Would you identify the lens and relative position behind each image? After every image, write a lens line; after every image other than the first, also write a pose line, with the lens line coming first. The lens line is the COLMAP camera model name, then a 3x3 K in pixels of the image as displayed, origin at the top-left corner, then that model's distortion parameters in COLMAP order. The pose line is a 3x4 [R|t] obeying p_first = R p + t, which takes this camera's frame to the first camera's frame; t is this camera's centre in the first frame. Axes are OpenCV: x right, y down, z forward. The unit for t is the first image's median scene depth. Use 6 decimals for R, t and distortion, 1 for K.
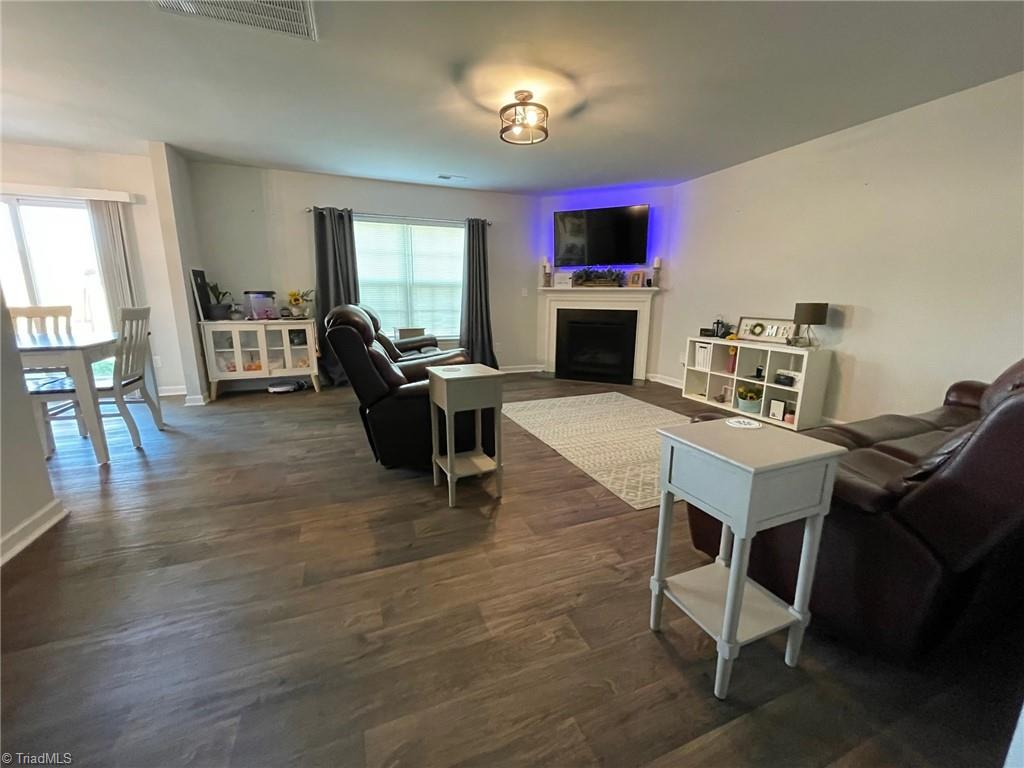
lens RADIAL K [[410.8, 0, 515.5], [0, 410.8, 382.8], [0, 0, 1]] dist [0.002124, -0.000869]
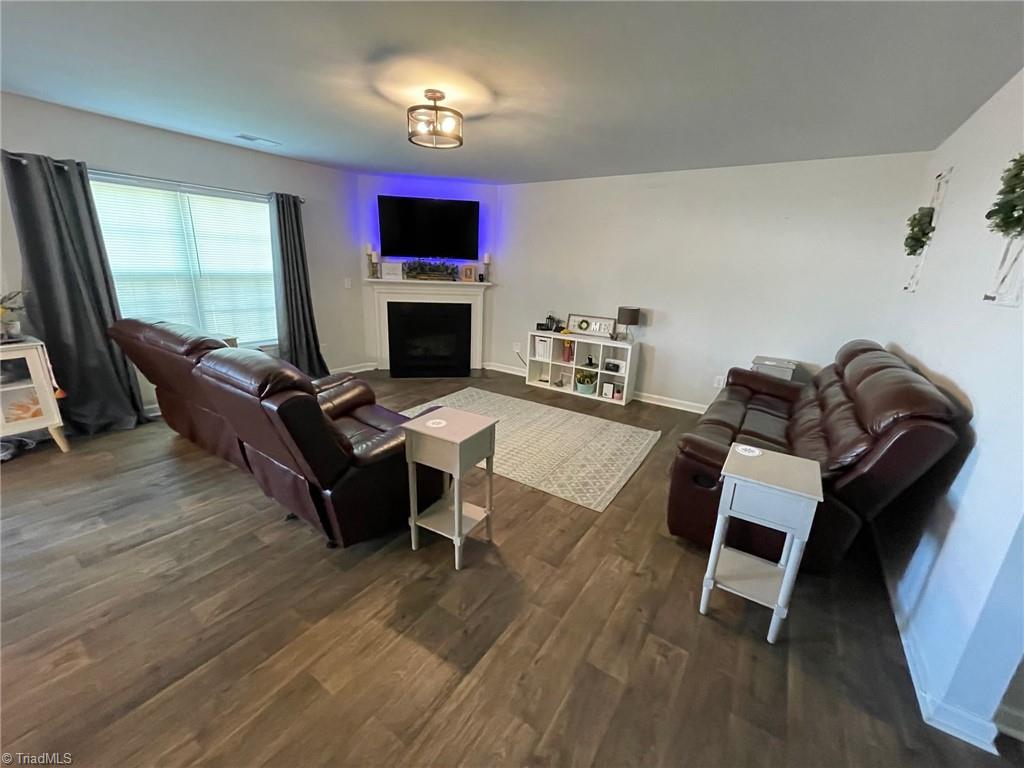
lens RADIAL K [[410.8, 0, 510.3], [0, 410.8, 381.2], [0, 0, 1]] dist [0.002124, -0.000869]
pose [[0.830081, -0.128519, 0.542632, -0.243223], [0.081885, 0.990623, 0.109362, -0.101835], [-0.551599, -0.046346, 0.832821, 0.085157]]
